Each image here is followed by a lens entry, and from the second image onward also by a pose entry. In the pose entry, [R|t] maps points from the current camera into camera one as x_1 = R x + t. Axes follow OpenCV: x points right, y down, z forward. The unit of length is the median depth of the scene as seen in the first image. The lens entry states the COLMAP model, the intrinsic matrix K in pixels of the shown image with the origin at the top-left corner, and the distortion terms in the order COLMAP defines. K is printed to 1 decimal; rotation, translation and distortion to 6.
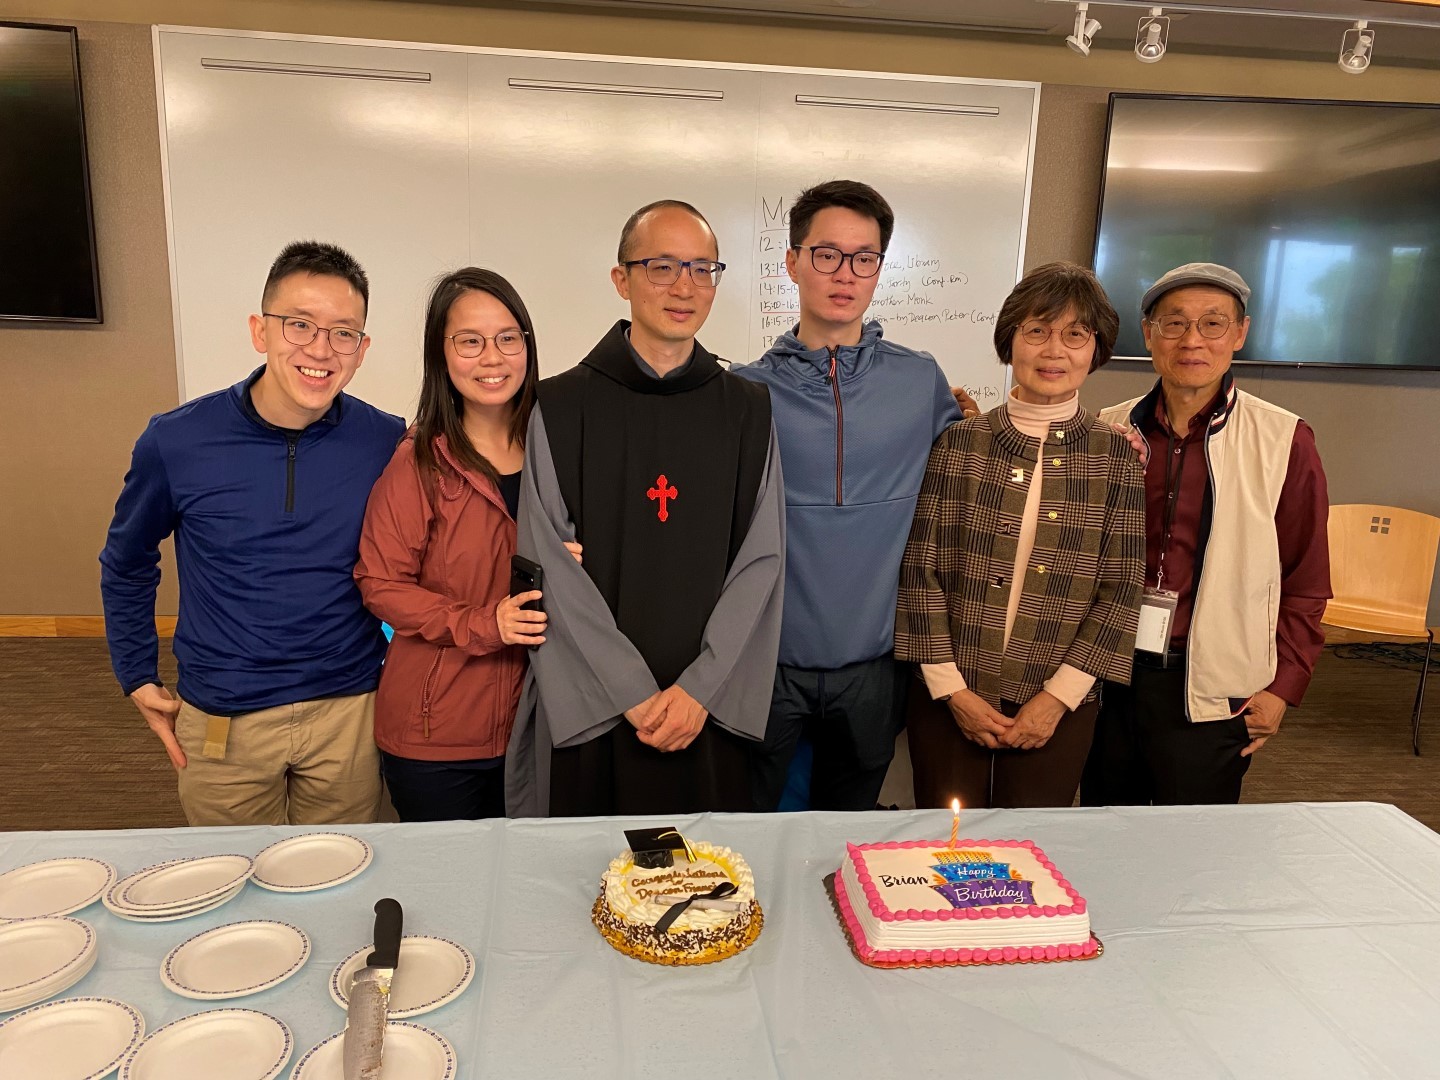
lens RADIAL K [[1110.6, 0, 763.7], [0, 1110.6, 549.9], [0, 0, 1]] dist [0.028432, -0.017694]
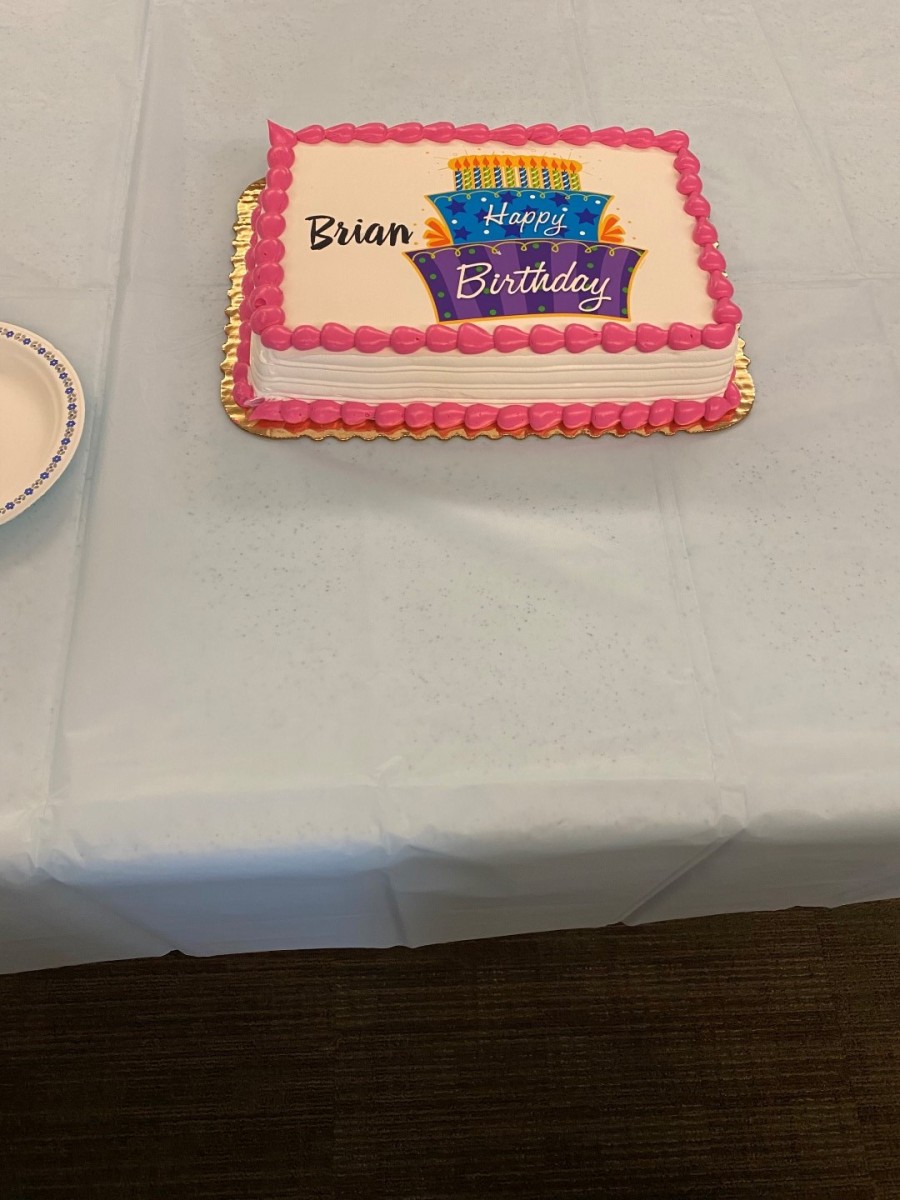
lens RADIAL K [[925.5, 0, 450.0], [0, 925.5, 602.1], [0, 0, 1]] dist [0.028432, -0.017694]
pose [[0.991883, 0.102382, -0.075399, 0.210770], [-0.007584, 0.639575, 0.768691, 0.100896], [0.126924, -0.761880, 0.635161, 0.654398]]
